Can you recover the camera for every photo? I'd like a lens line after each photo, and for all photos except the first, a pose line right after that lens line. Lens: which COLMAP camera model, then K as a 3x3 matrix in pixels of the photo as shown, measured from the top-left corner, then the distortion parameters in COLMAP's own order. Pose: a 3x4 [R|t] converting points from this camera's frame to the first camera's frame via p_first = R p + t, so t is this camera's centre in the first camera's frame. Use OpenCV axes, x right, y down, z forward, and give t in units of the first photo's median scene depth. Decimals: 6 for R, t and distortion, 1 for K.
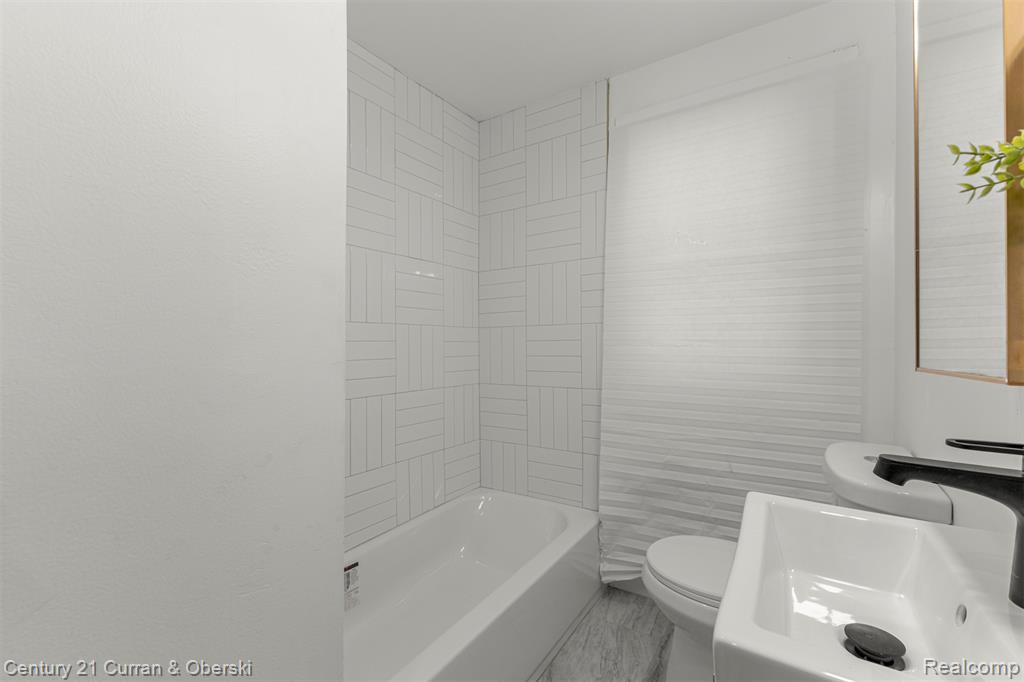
lens RADIAL K [[446.4, 0, 515.4], [0, 446.4, 342.9], [0, 0, 1]] dist [0.009317, -0.000509]
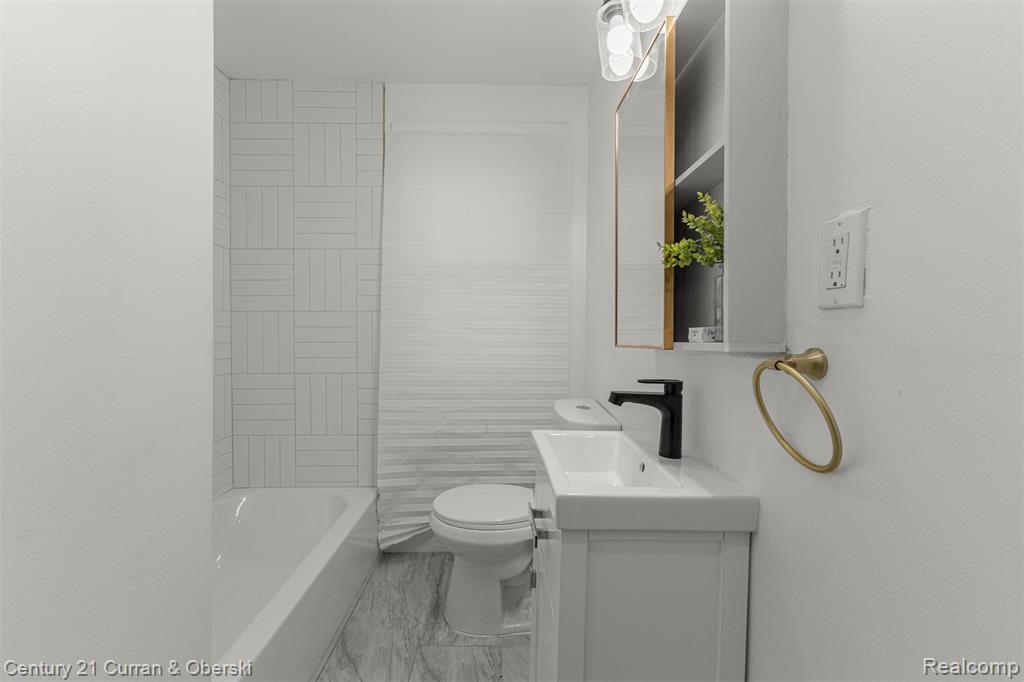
lens RADIAL K [[446.4, 0, 516.3], [0, 446.4, 337.2], [0, 0, 1]] dist [0.009317, -0.000509]
pose [[0.824373, 0.001076, 0.566046, -0.151467], [-0.008835, 0.999901, 0.010965, 0.003622], [-0.565978, -0.014040, 0.824301, -0.077647]]
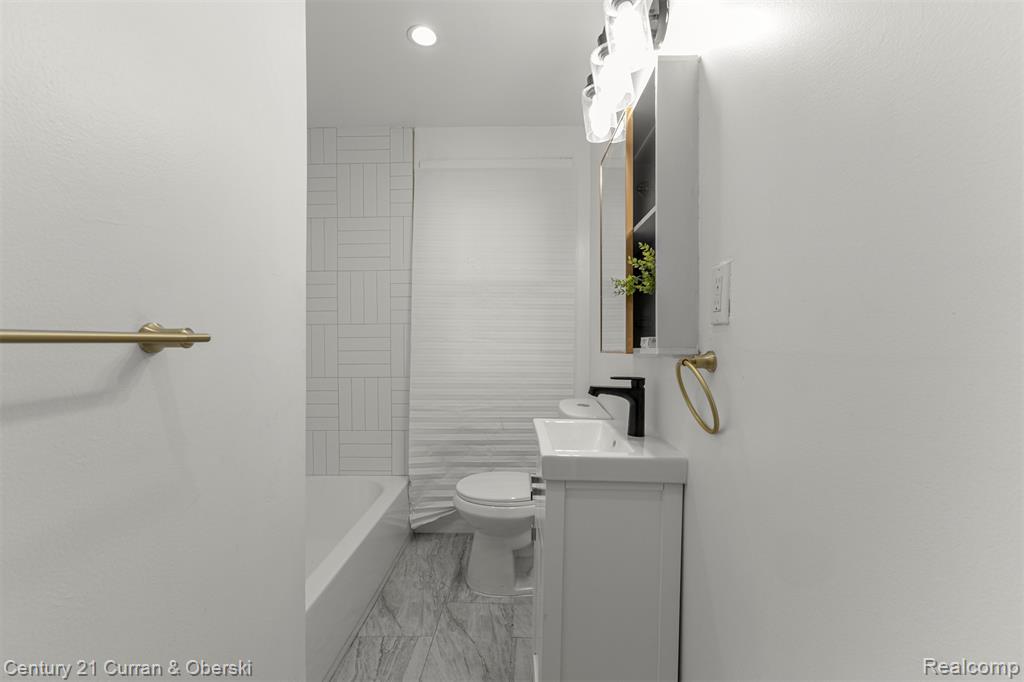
lens RADIAL K [[446.4, 0, 519.6], [0, 446.4, 342.6], [0, 0, 1]] dist [0.009317, -0.000509]
pose [[0.848102, 0.001622, 0.529831, -0.219490], [-0.003792, 0.999988, 0.003008, 0.003348], [-0.529819, -0.004560, 0.848098, -0.233612]]
